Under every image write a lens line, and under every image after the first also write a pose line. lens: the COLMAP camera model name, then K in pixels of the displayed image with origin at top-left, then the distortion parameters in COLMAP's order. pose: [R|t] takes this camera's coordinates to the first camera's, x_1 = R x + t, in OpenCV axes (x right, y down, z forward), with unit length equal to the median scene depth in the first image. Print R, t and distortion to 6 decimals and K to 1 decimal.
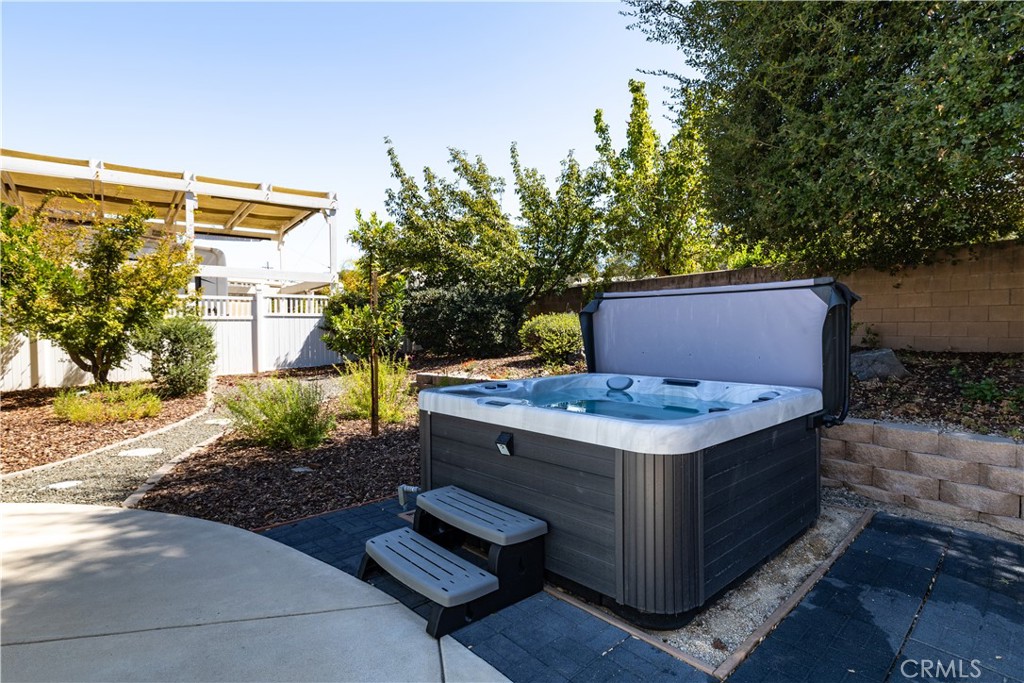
lens RADIAL K [[534.3, 0, 517.3], [0, 534.3, 341.1], [0, 0, 1]] dist [-0.002049, -0.000018]
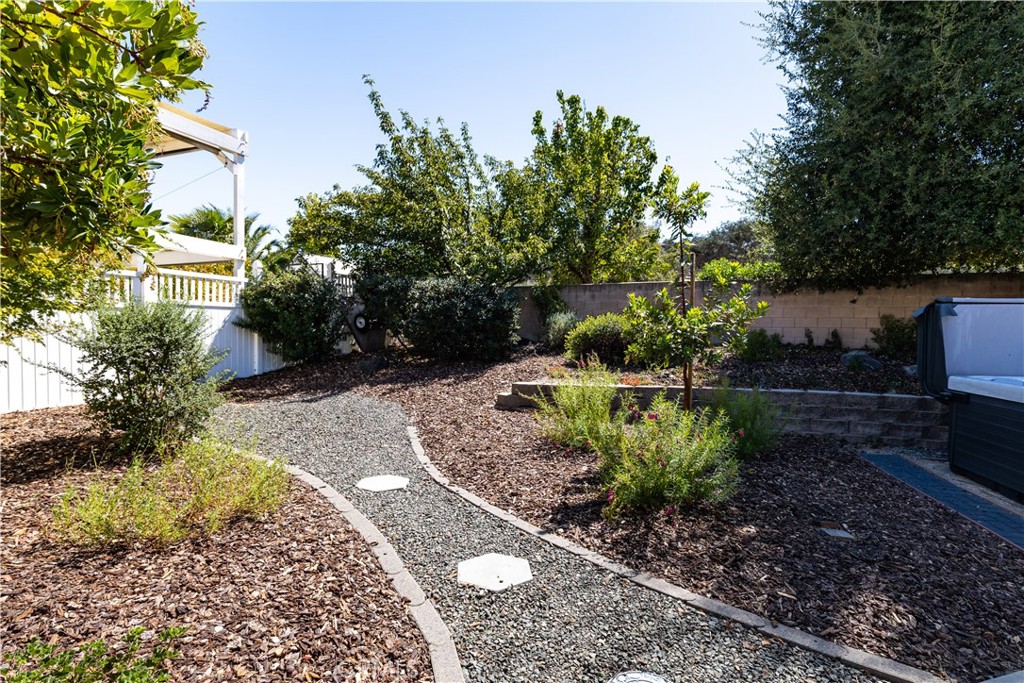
lens RADIAL K [[493.3, 0, 512.8], [0, 493.3, 336.8], [0, 0, 1]] dist [0.002844, 0.000173]
pose [[0.827517, 0.003739, 0.561428, -0.470316], [-0.000823, 0.999985, -0.005448, -0.003848], [-0.561440, 0.004046, 0.827508, 0.298805]]
